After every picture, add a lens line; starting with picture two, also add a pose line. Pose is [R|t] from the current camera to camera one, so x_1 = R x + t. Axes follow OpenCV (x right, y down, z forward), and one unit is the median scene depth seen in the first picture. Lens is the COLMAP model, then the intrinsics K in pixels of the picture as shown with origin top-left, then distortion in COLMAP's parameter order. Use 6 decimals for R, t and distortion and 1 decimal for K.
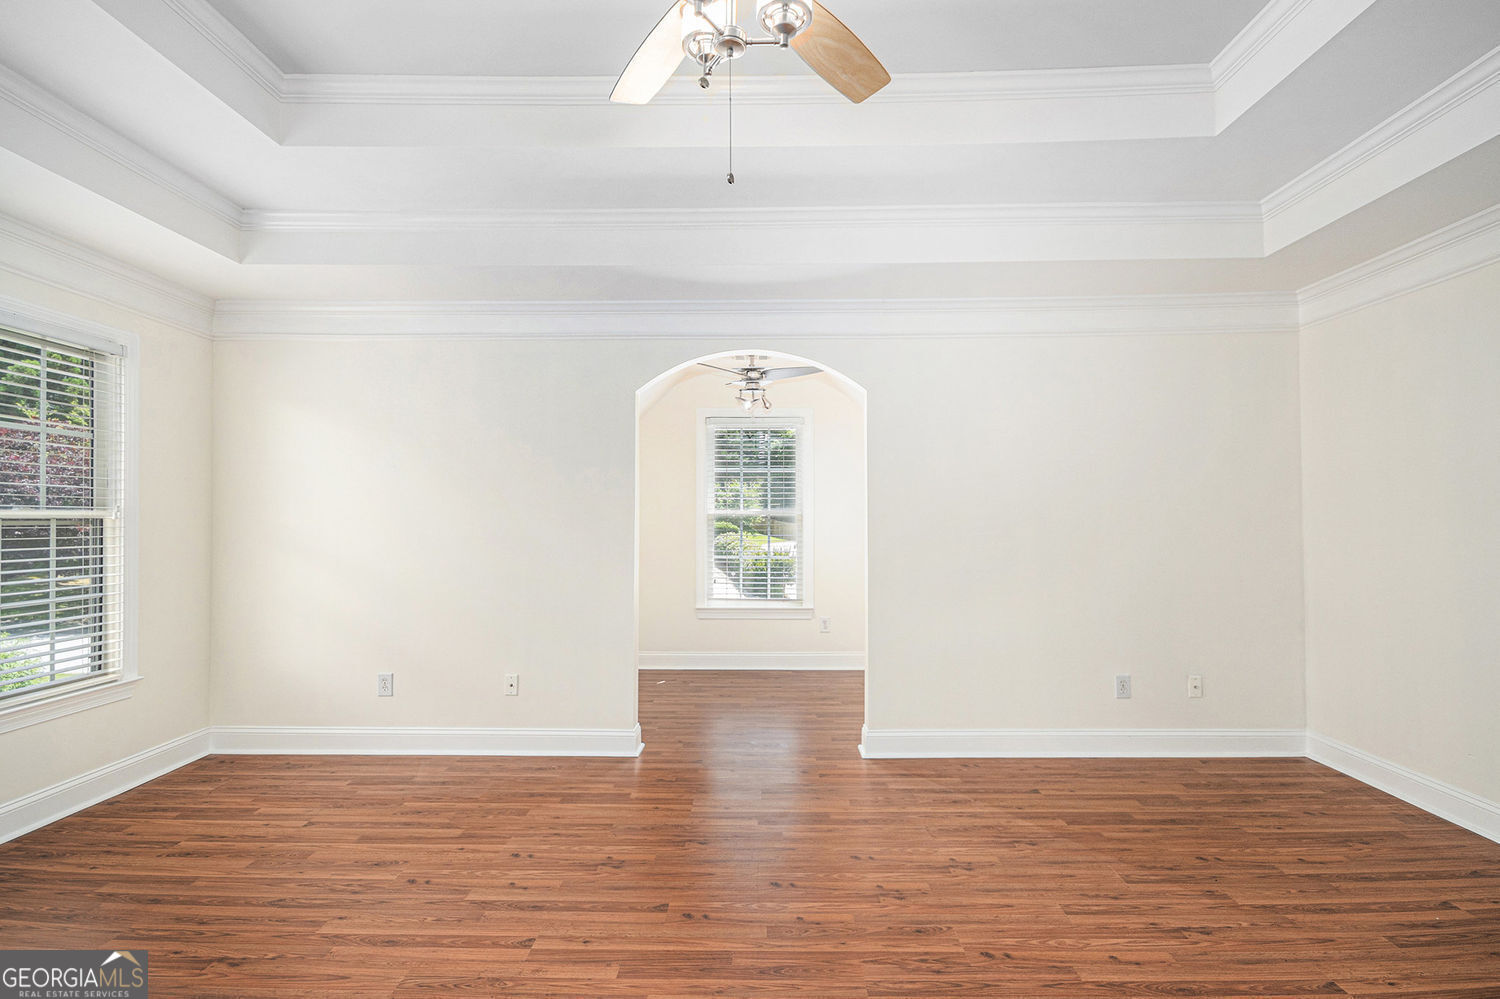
lens RADIAL K [[697.6, 0, 752.1], [0, 697.6, 504.9], [0, 0, 1]] dist [0.003555, -0.005999]
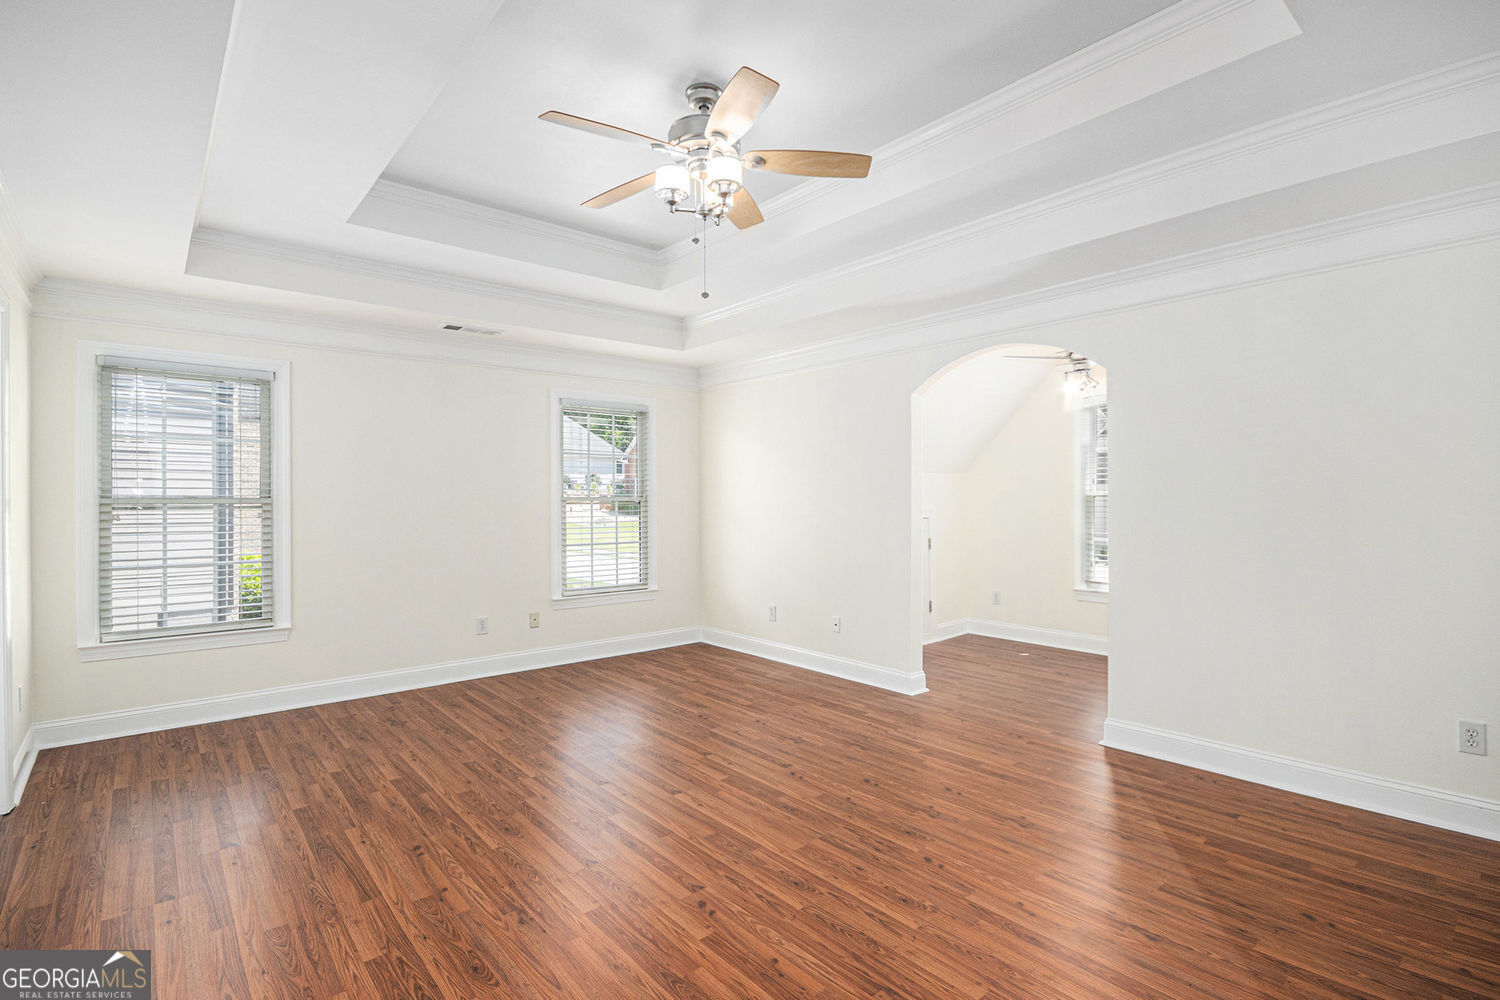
lens RADIAL K [[697.6, 0, 751.7], [0, 697.6, 500.1], [0, 0, 1]] dist [0.003555, -0.005999]
pose [[0.665338, -0.001221, -0.746541, 0.663770], [0.014352, 0.999835, 0.011156, 0.001347], [0.746404, -0.018137, 0.665246, -0.014789]]
